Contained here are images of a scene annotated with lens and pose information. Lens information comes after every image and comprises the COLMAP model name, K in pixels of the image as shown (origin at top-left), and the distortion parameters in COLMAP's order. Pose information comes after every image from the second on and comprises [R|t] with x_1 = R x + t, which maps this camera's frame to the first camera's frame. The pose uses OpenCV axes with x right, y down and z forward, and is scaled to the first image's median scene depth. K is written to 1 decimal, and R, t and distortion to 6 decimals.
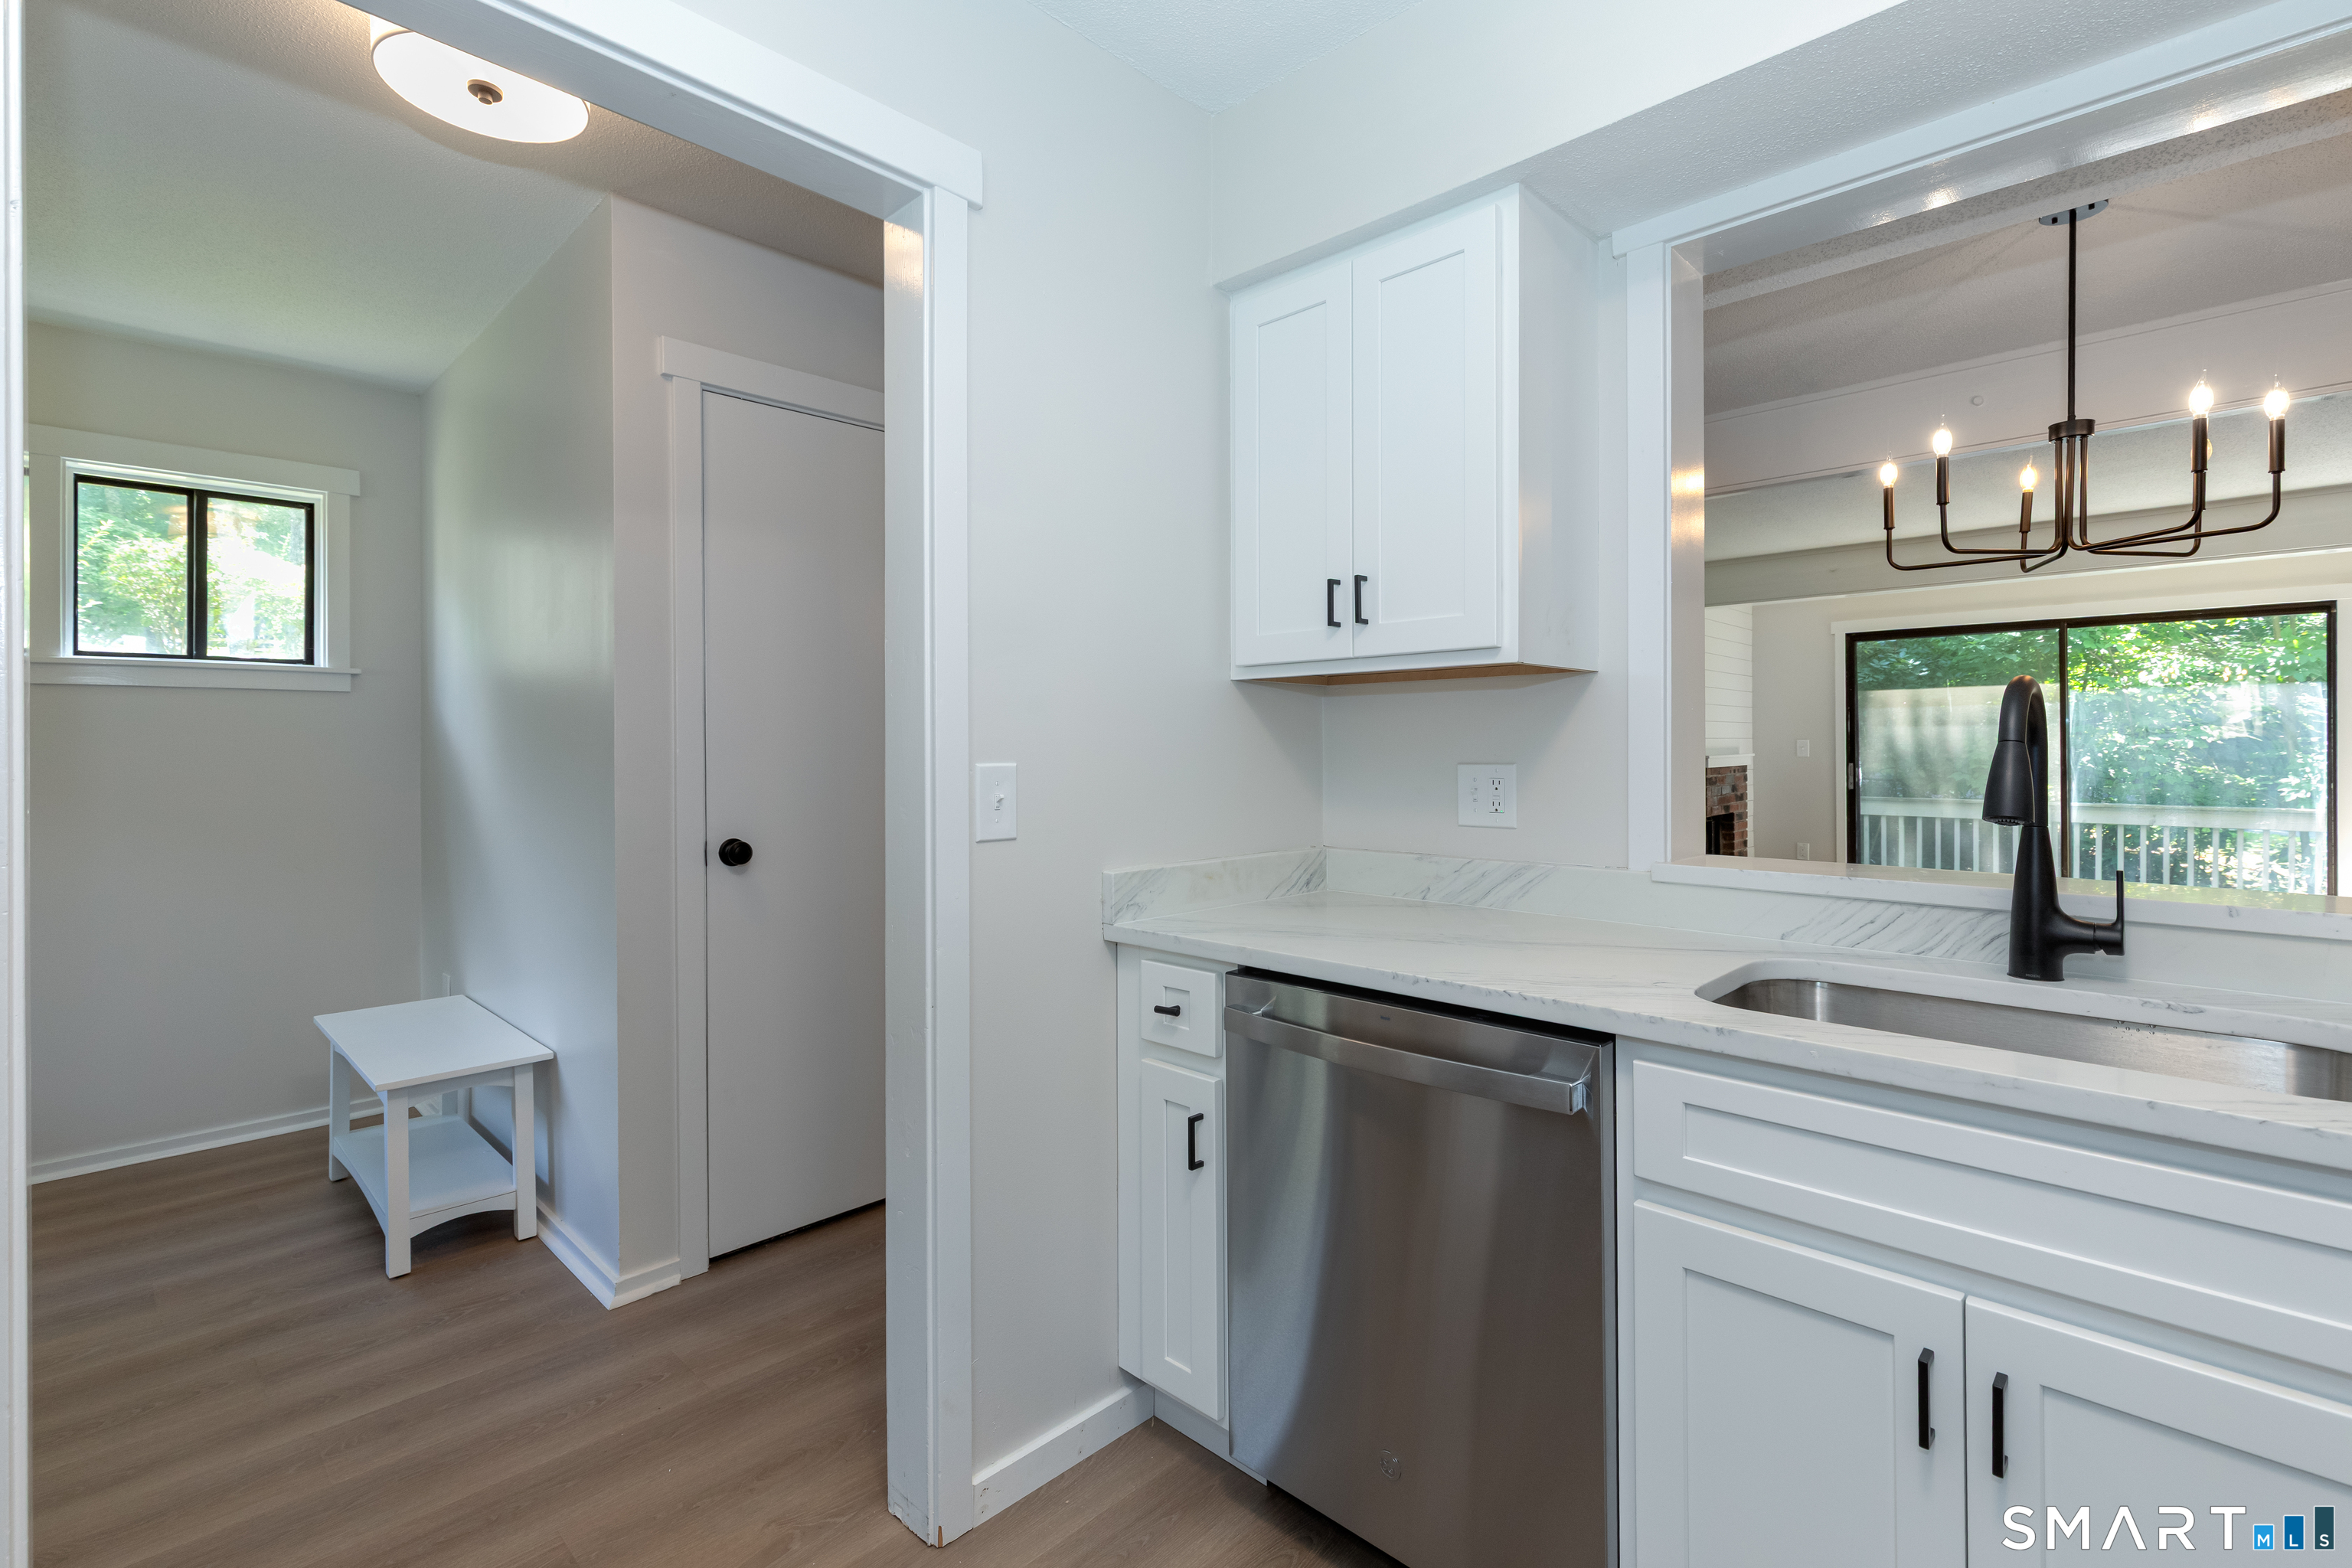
lens RADIAL K [[1072.7, 0, 1179.8], [0, 1072.7, 751.4], [0, 0, 1]] dist [0.008332, 0.000521]
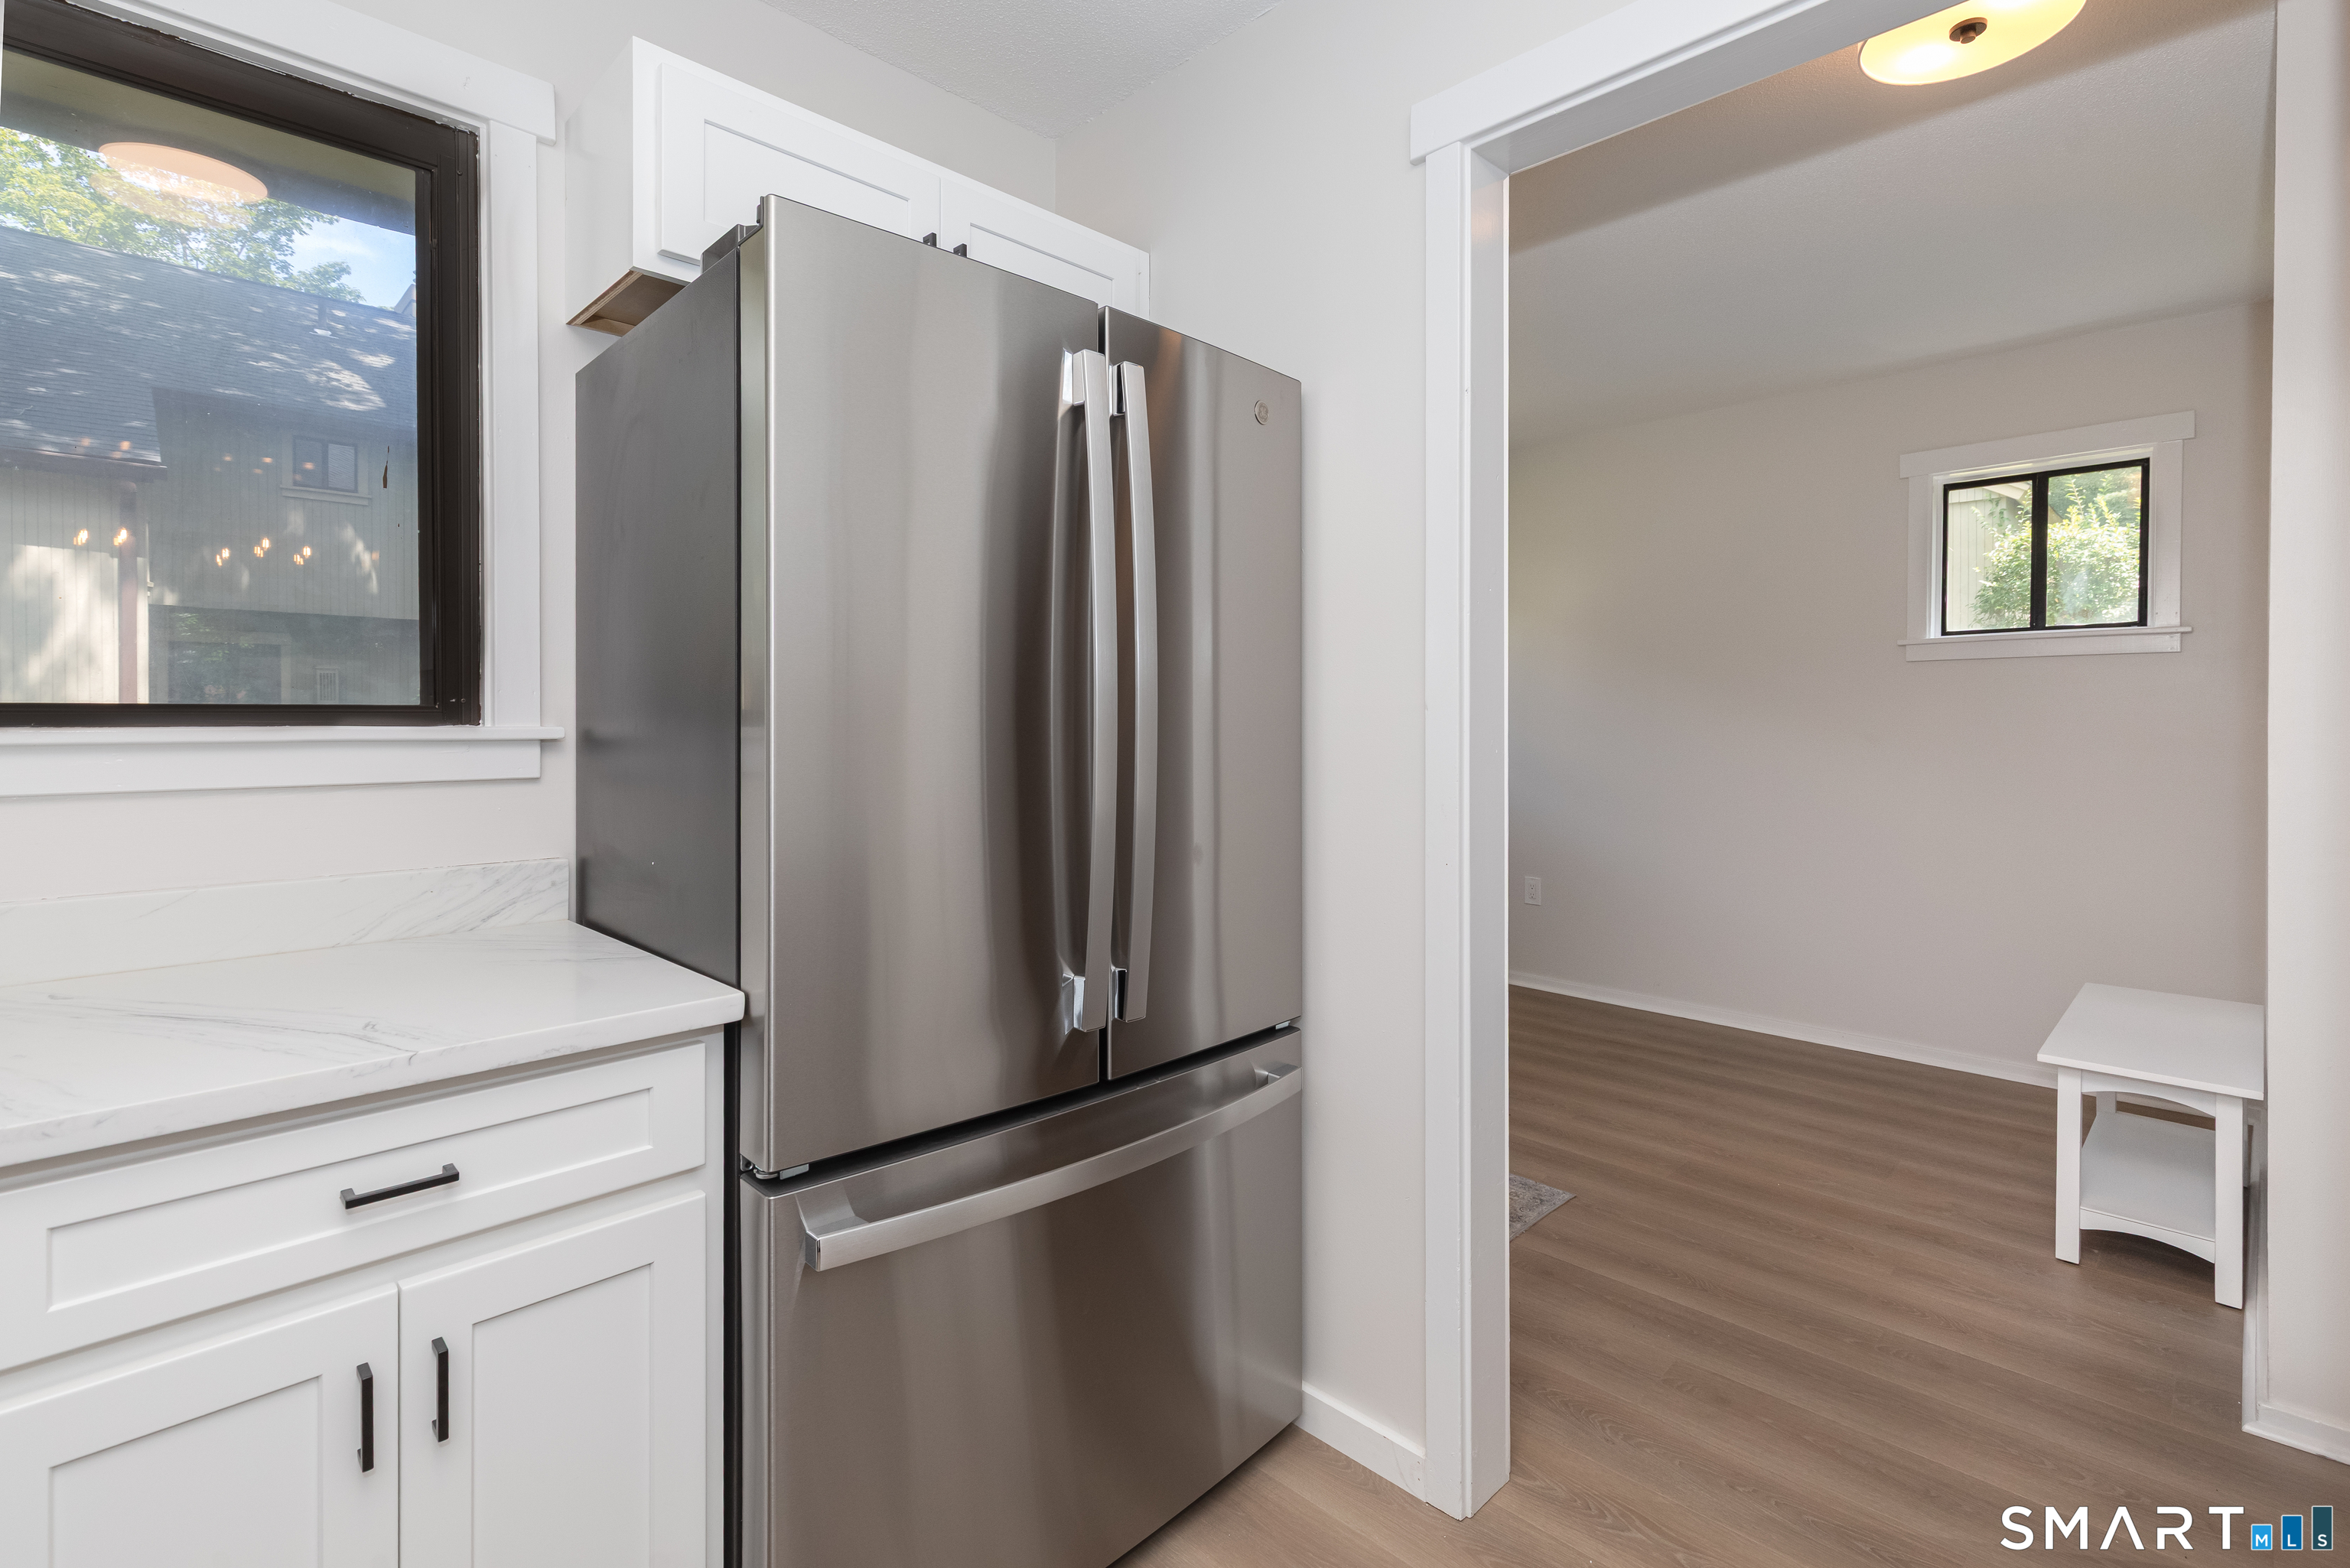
lens RADIAL K [[1075.5, 0, 1195.5], [0, 1075.5, 730.3], [0, 0, 1]] dist [-0.000179, 0.000011]
pose [[-0.001640, 0.015543, -0.999878, 0.226693], [-0.000970, 0.999879, 0.015544, -0.001606], [0.999998, 0.000996, -0.001625, 0.220626]]
